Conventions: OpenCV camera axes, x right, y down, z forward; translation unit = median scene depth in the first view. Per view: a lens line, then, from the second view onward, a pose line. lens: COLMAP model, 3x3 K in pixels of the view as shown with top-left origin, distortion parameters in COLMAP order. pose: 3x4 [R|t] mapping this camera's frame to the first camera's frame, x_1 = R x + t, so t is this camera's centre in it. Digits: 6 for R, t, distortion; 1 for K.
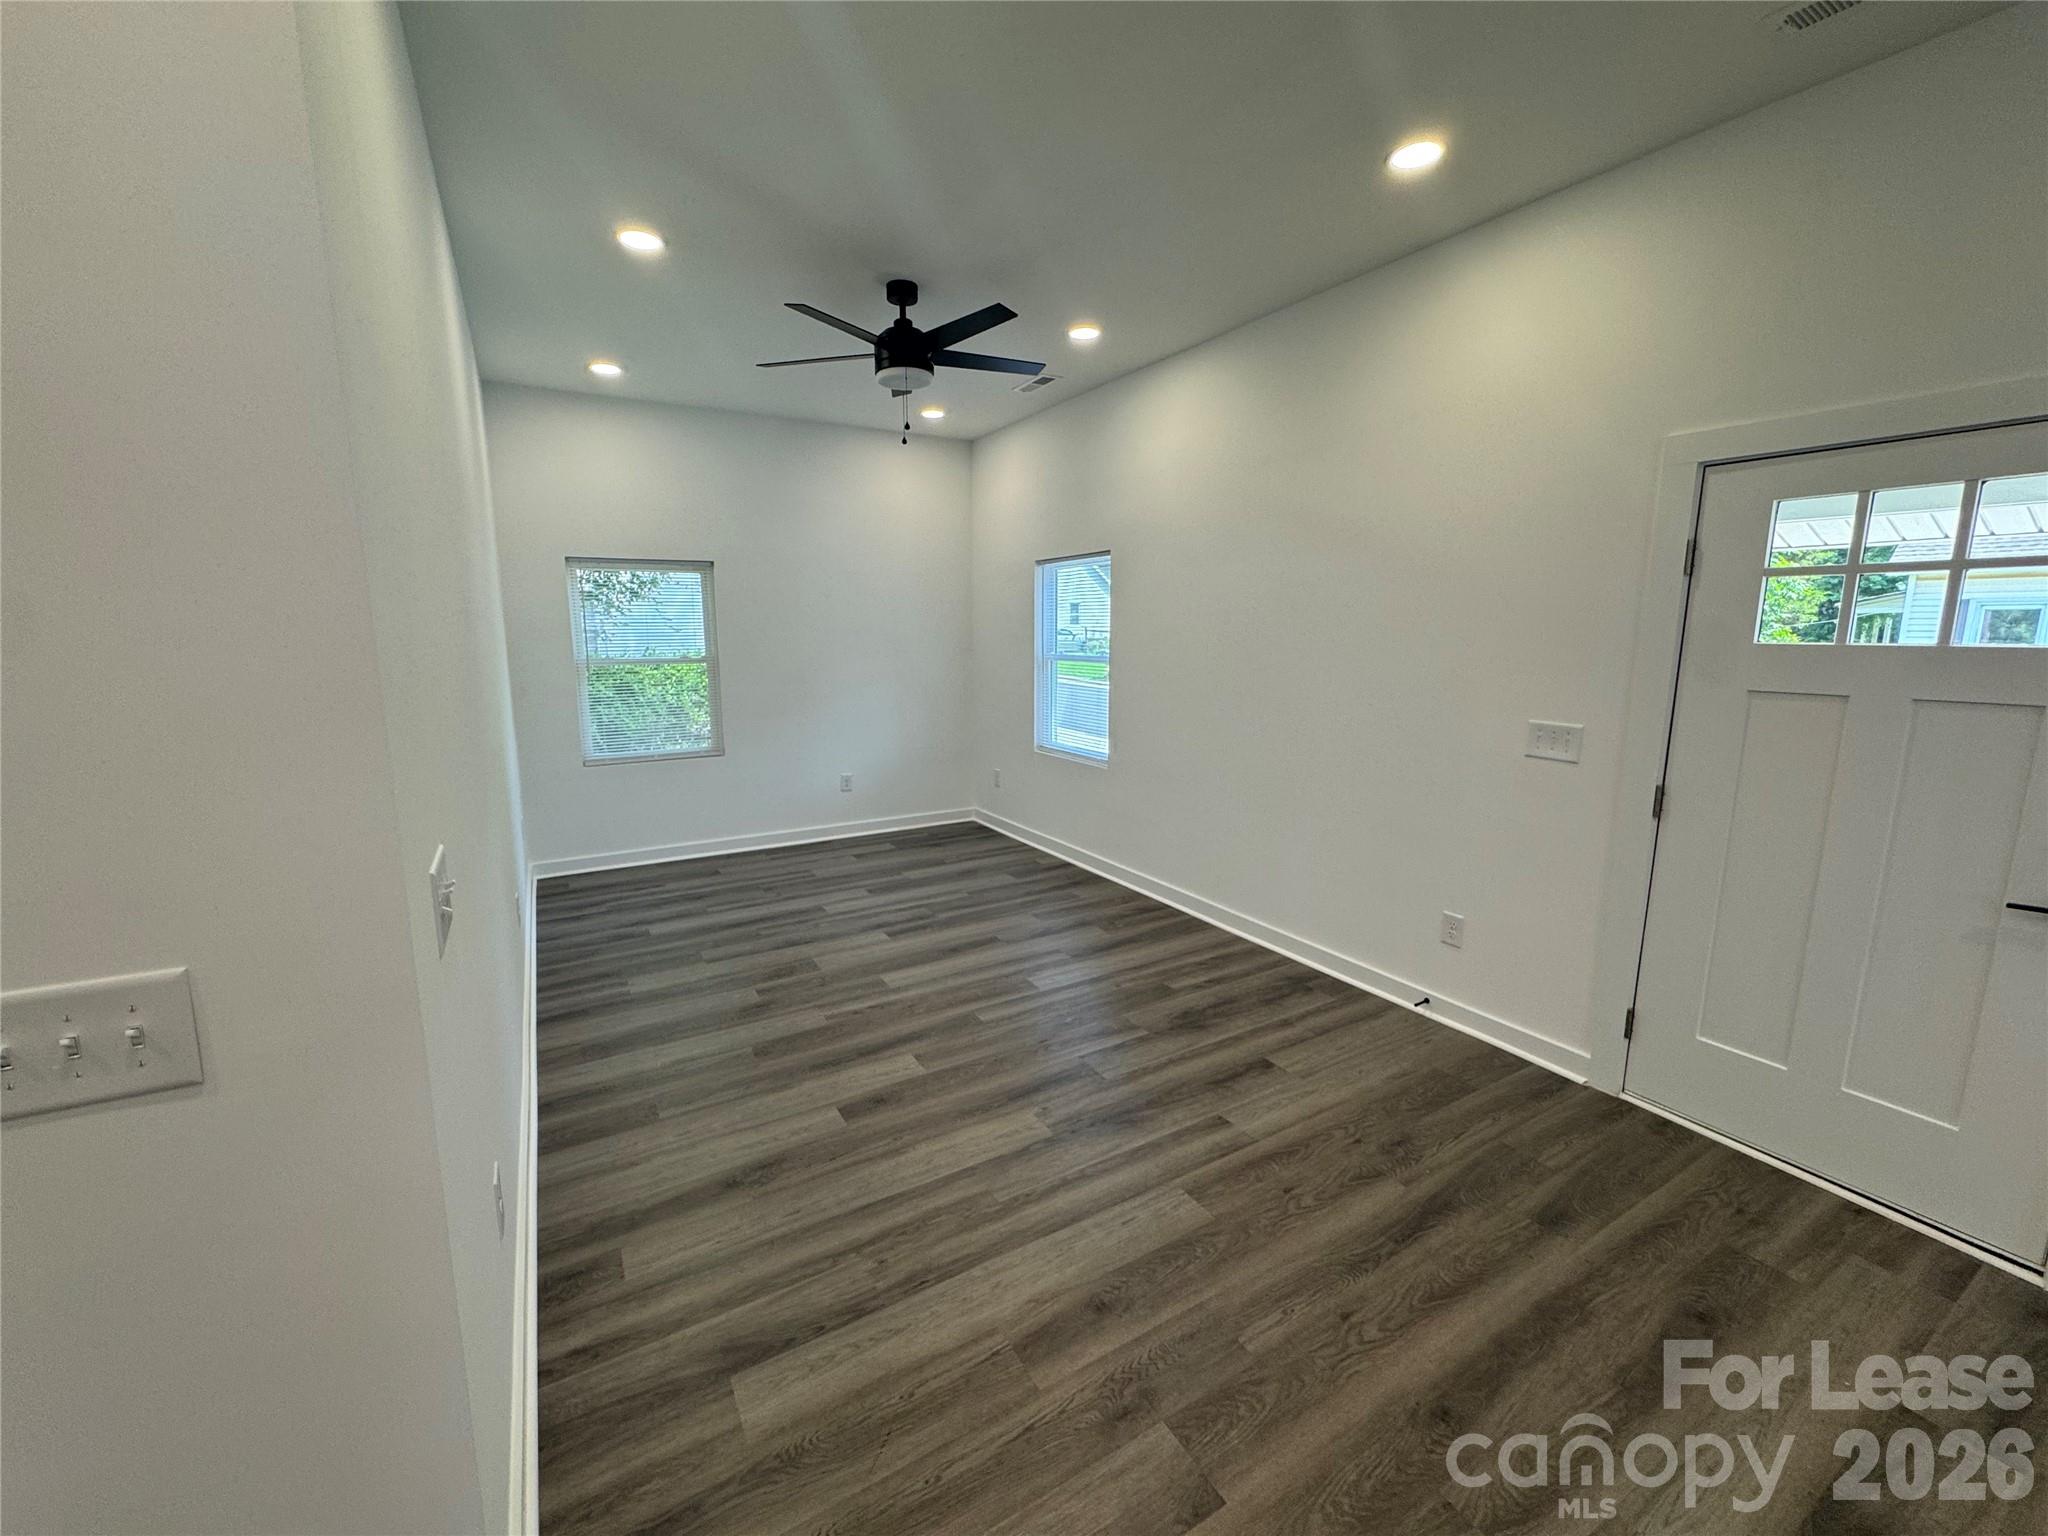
lens RADIAL K [[818.8, 0, 1019.3], [0, 818.8, 759.0], [0, 0, 1]] dist [-0.001699, 0.000810]
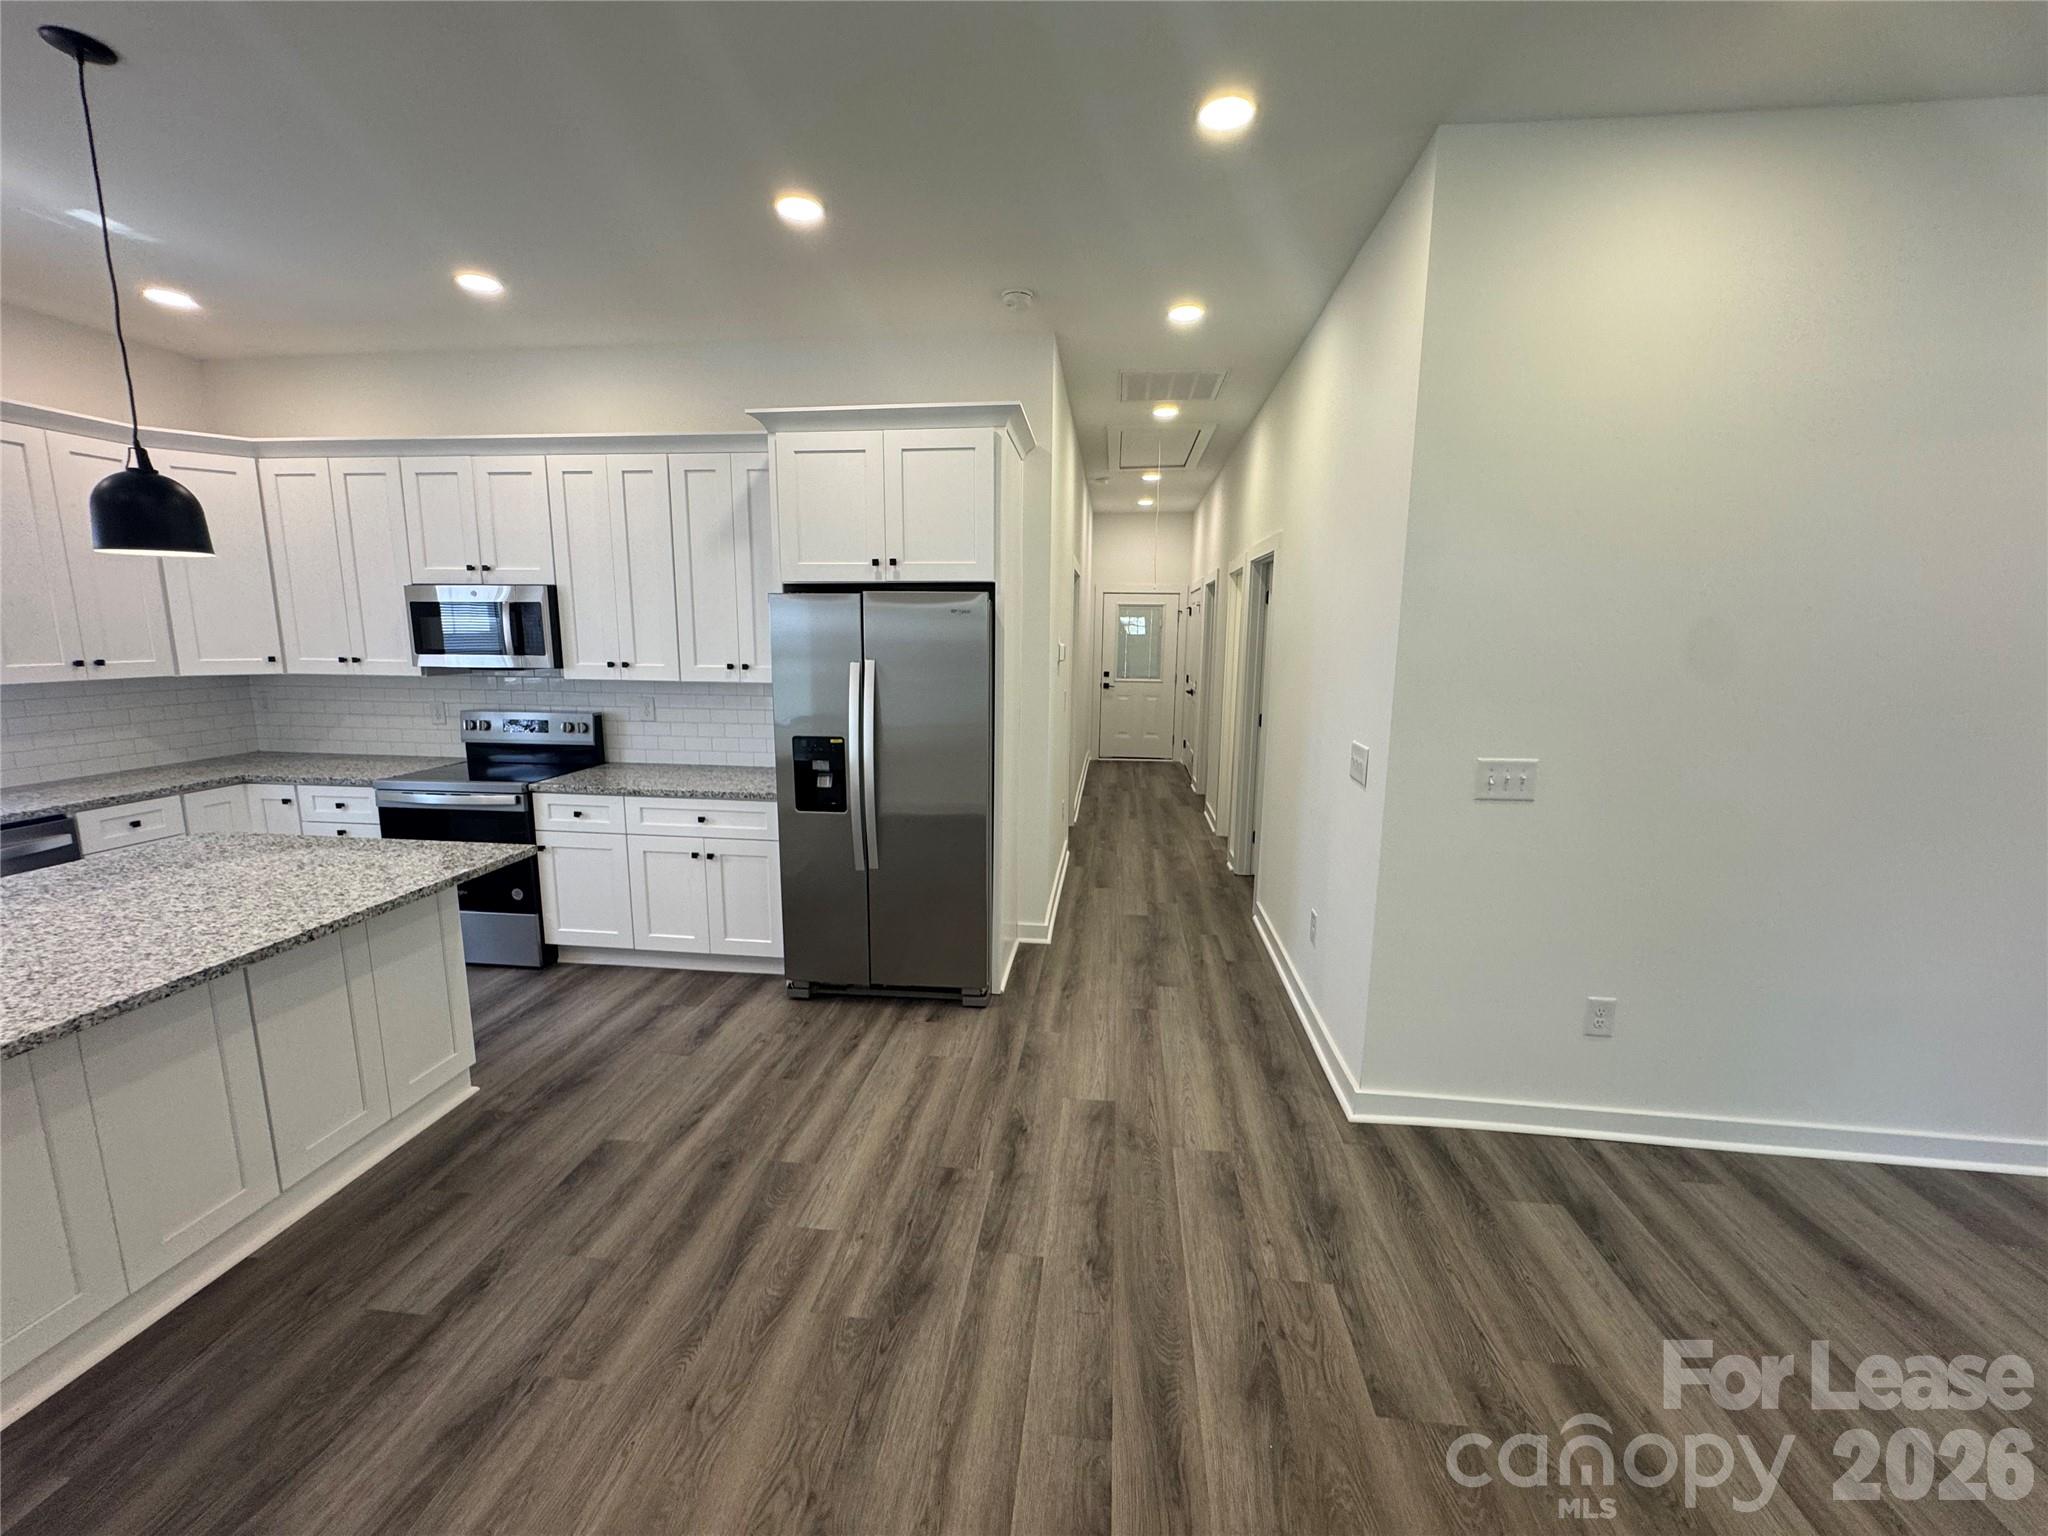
lens RADIAL K [[818.8, 0, 1021.6], [0, 818.8, 762.3], [0, 0, 1]] dist [-0.001699, 0.000810]
pose [[-0.604993, 0.123857, -0.786538, 0.865284], [-0.136696, 0.957004, 0.255846, -0.119423], [0.784409, 0.262302, -0.562050, 0.657217]]
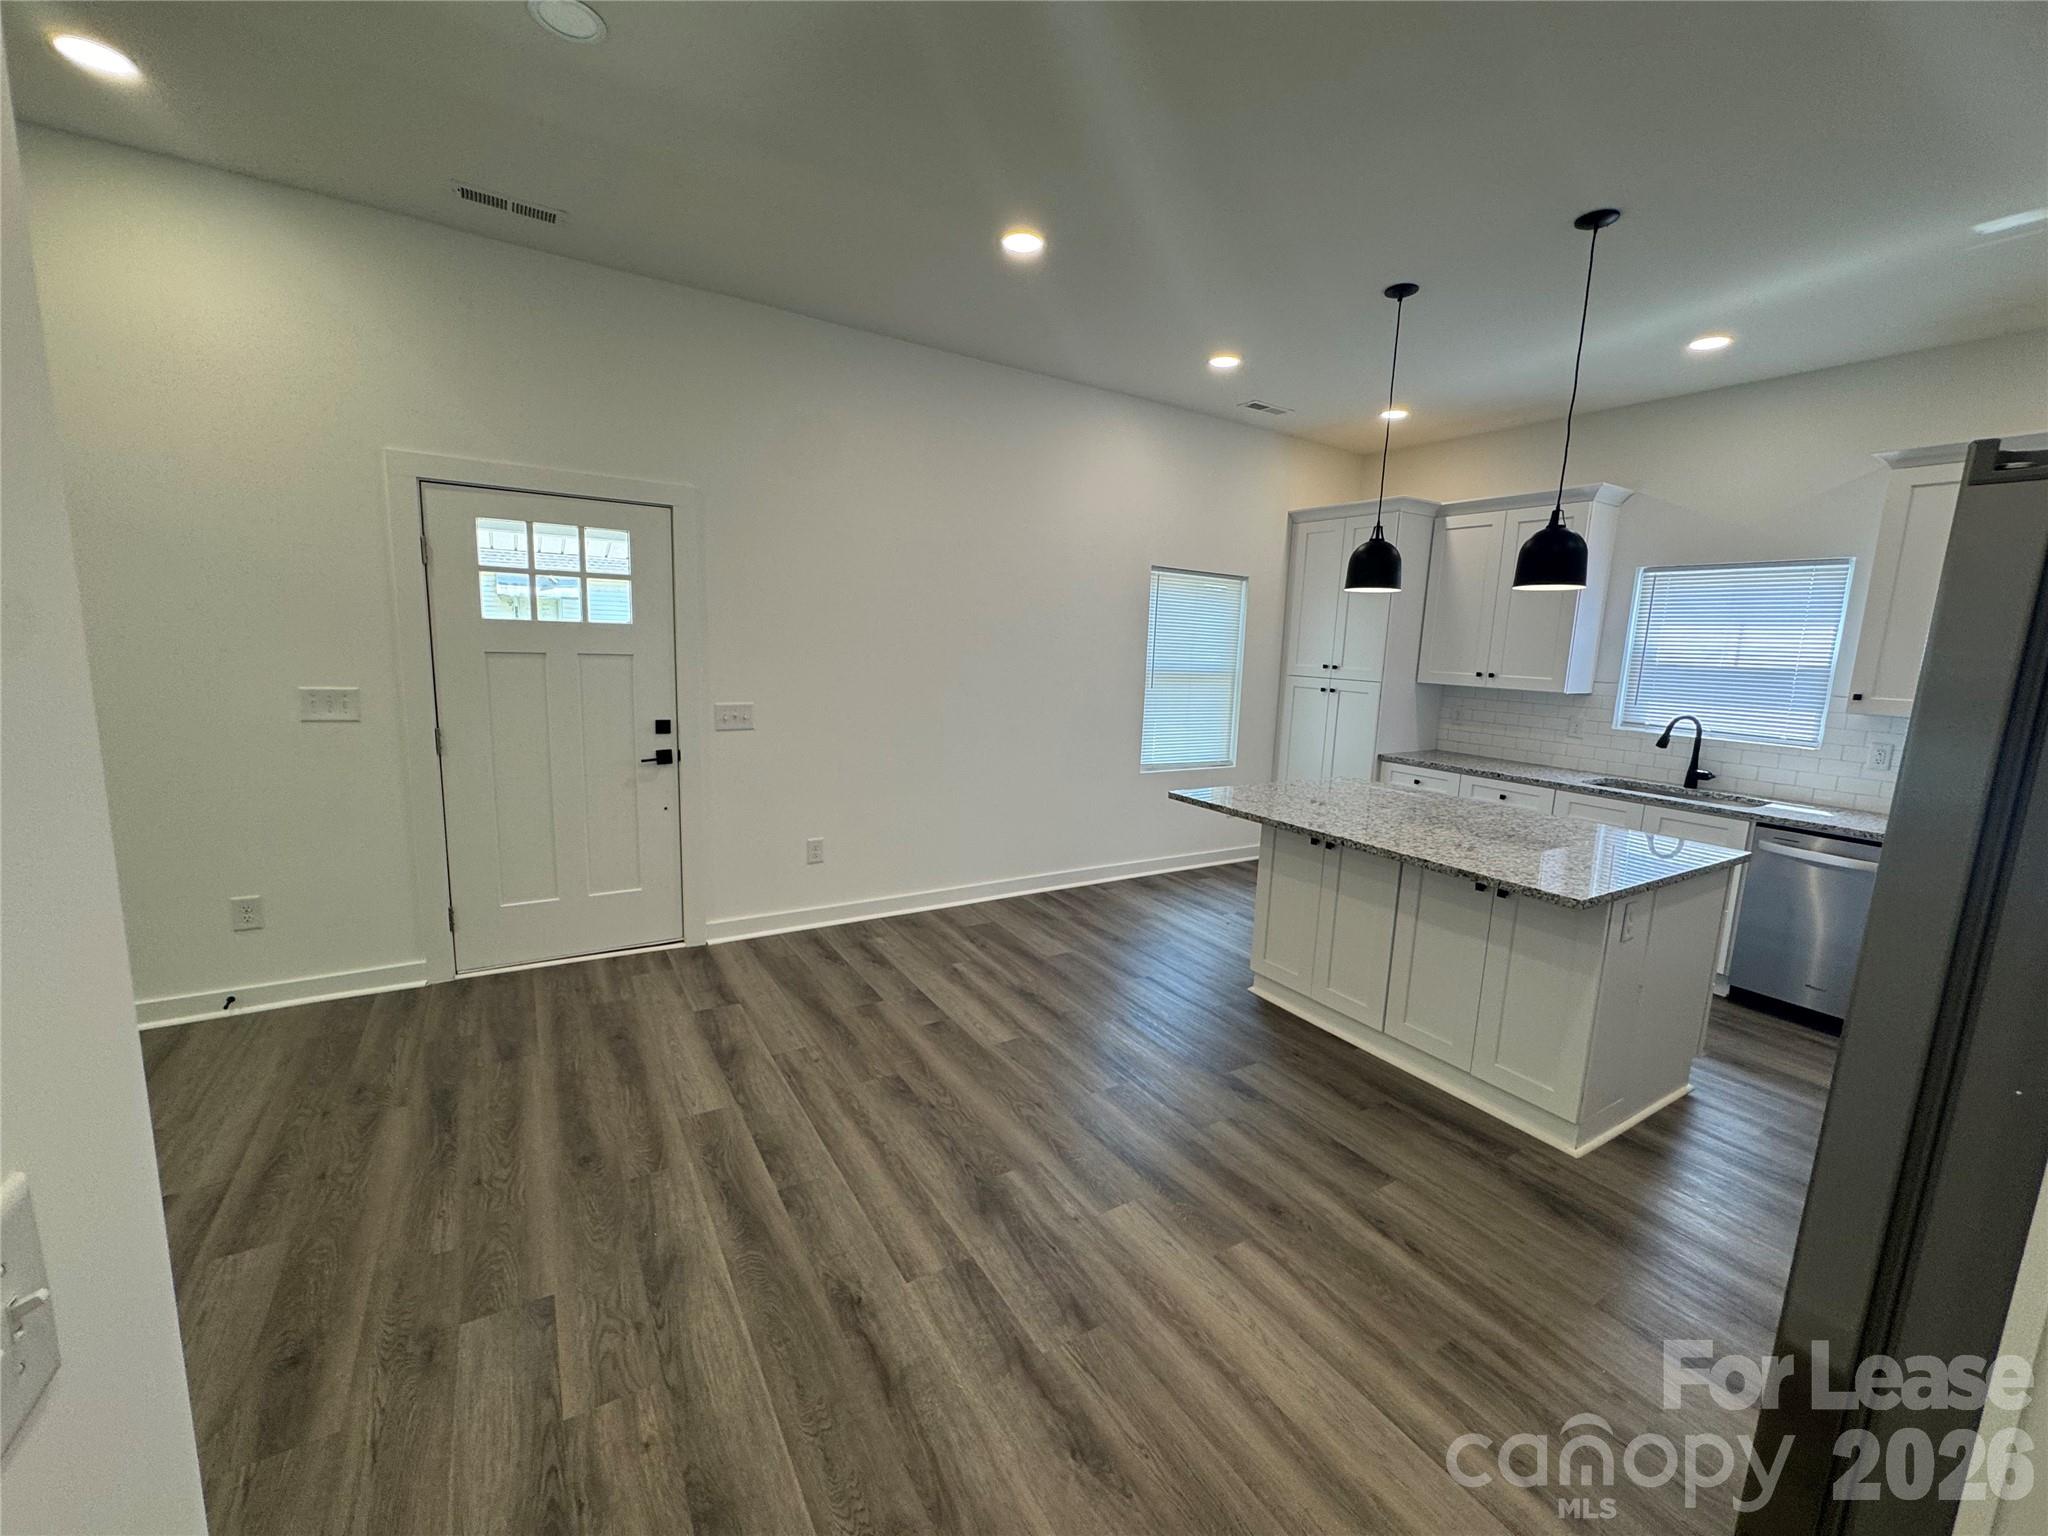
lens RADIAL K [[818.8, 0, 1019.6], [0, 818.8, 762.8], [0, 0, 1]] dist [-0.001699, 0.000810]
pose [[-0.019510, -0.154163, 0.987853, -0.574471], [0.122861, 0.980183, 0.155393, -0.003053], [-0.992232, 0.124400, -0.000183, 0.118417]]
